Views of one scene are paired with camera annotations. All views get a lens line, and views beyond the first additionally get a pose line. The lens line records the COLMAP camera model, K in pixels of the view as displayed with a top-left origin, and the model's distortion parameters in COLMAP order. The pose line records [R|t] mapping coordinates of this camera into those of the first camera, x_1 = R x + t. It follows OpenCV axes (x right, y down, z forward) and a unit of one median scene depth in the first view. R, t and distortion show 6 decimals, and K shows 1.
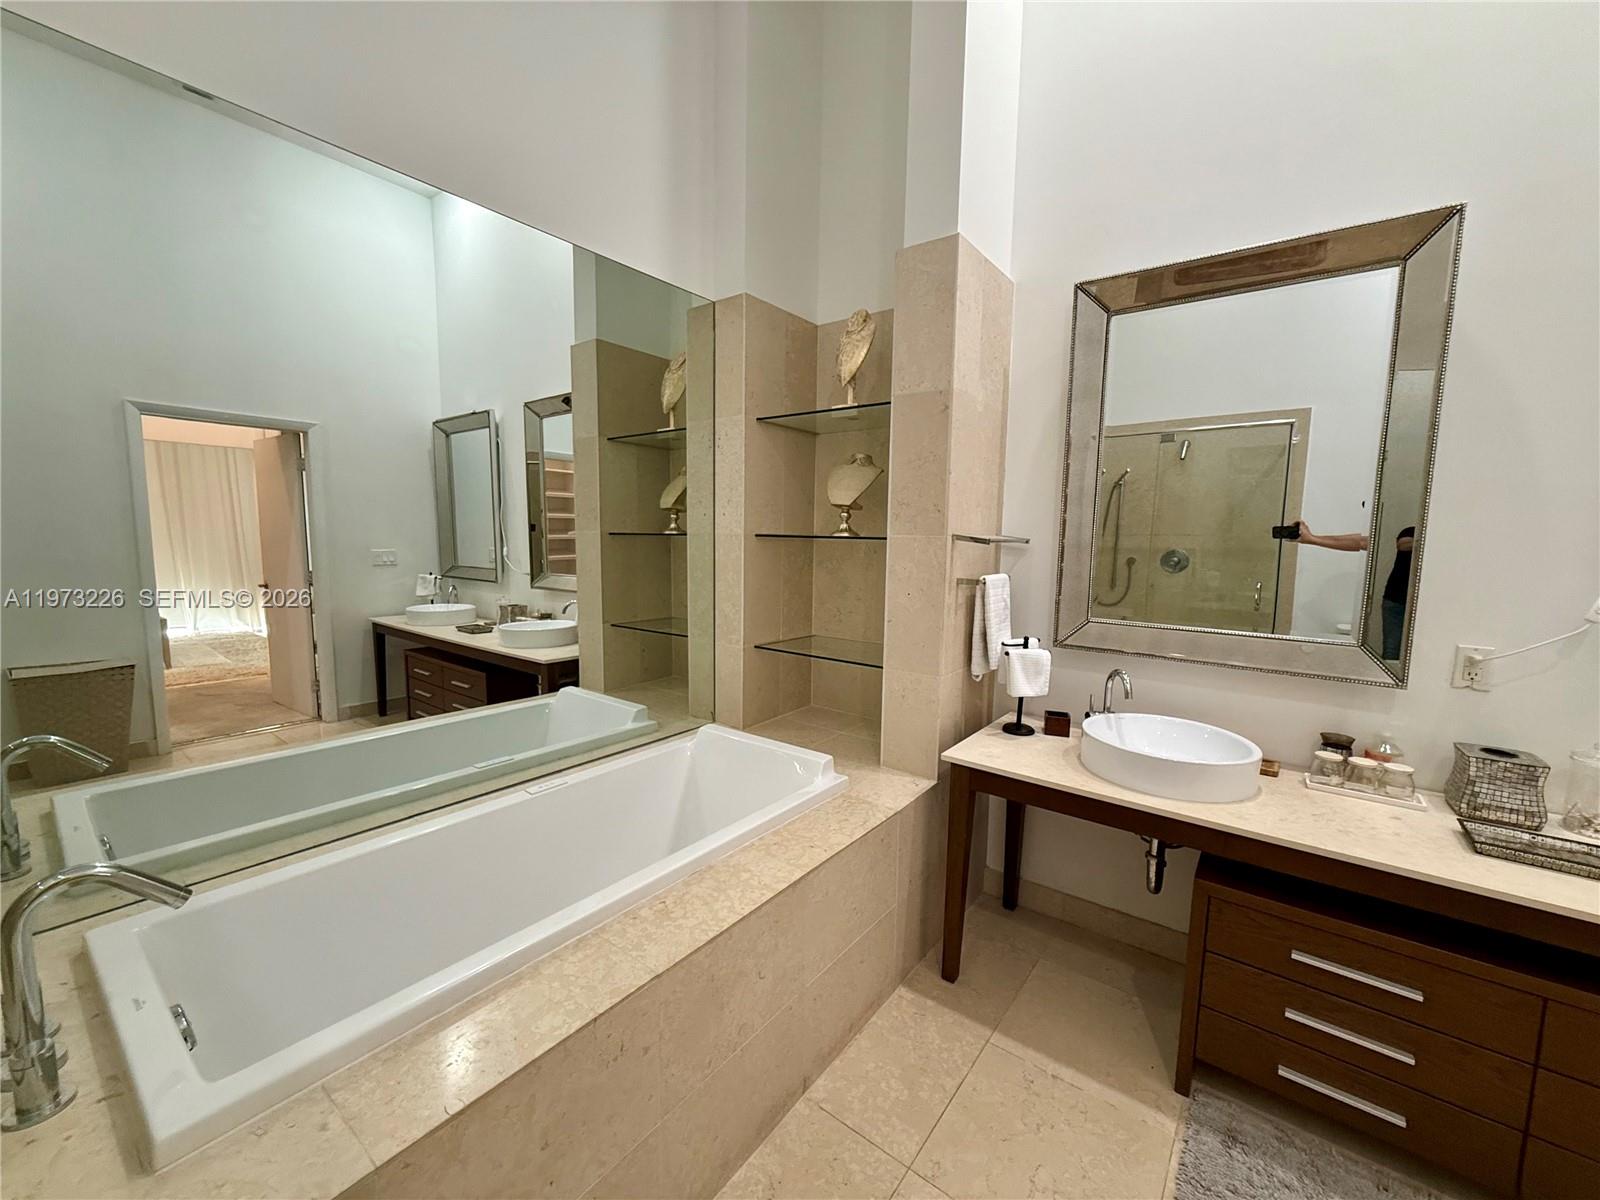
lens RADIAL K [[637.1, 0, 805.2], [0, 637.1, 602.0], [0, 0, 1]] dist [-0.001686, 0.000608]
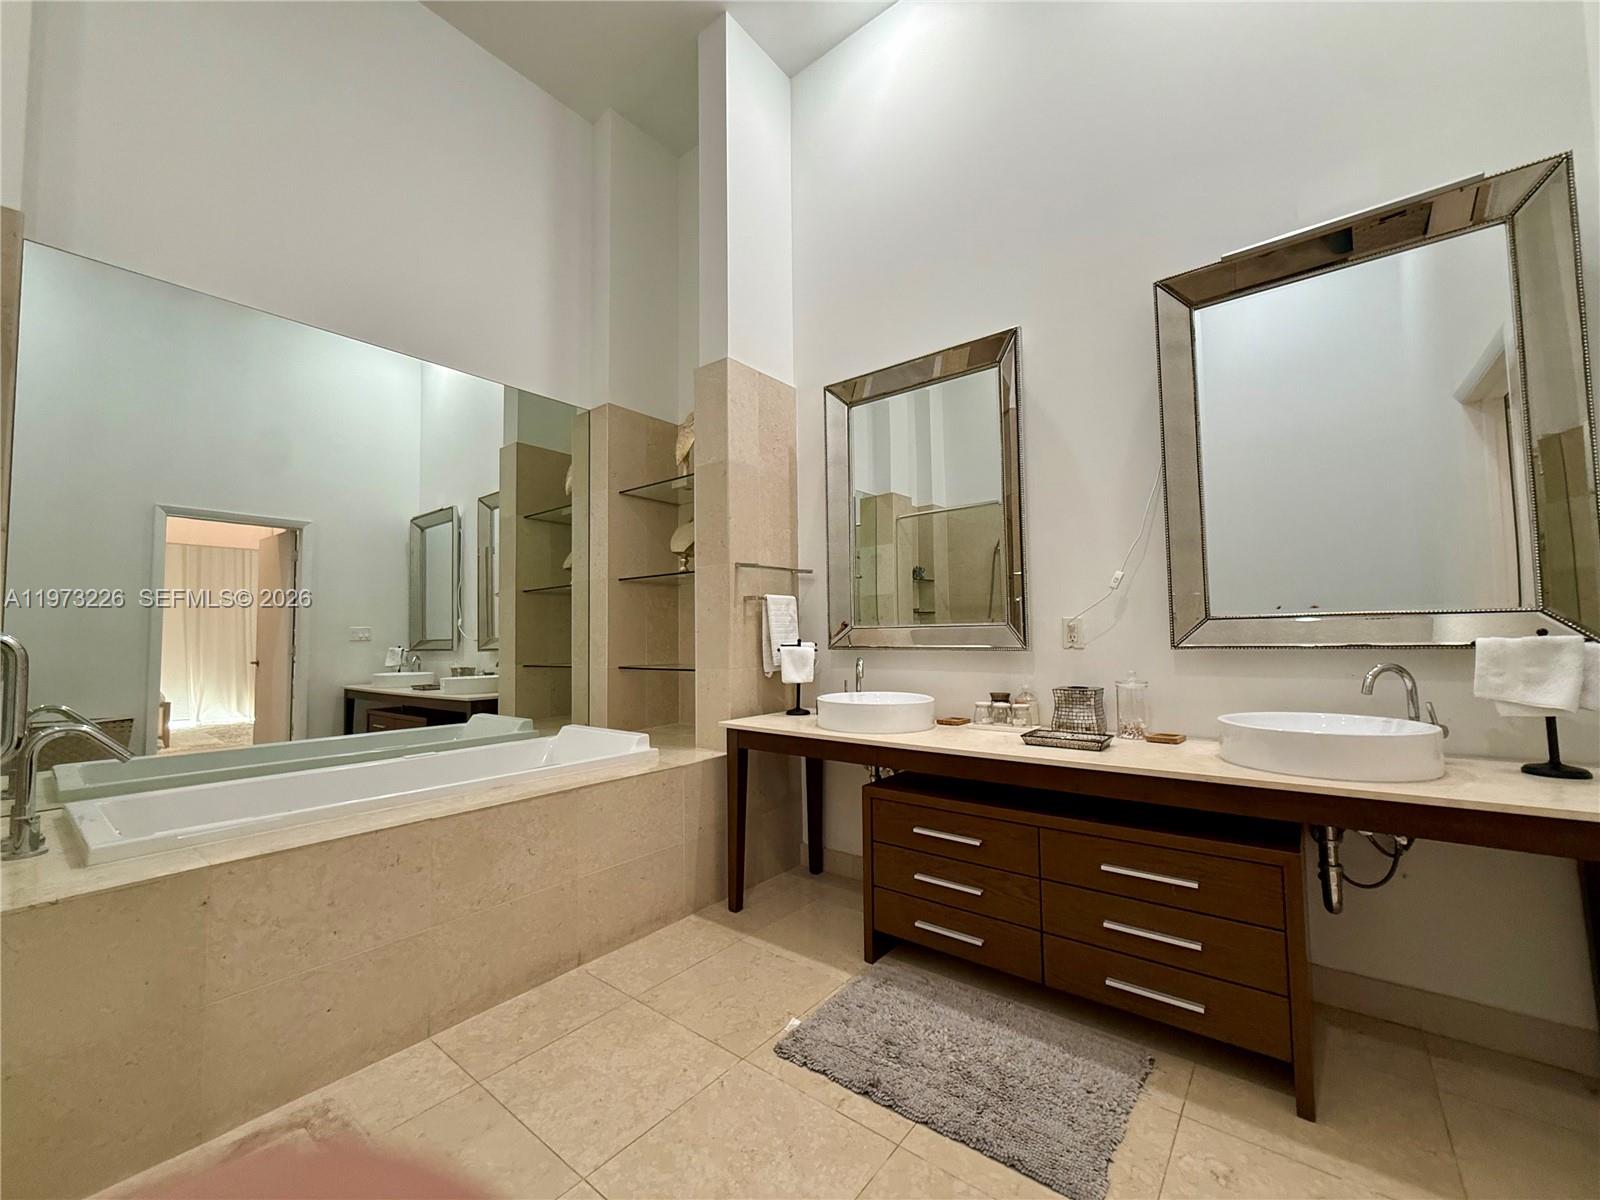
lens RADIAL K [[637.1, 0, 805.2], [0, 637.1, 602.0], [0, 0, 1]] dist [-0.001686, 0.000608]
pose [[0.999343, -0.032624, -0.015775, 0.385929], [0.029672, 0.986574, -0.160597, 0.191432], [0.020802, 0.160023, 0.986894, -0.309763]]
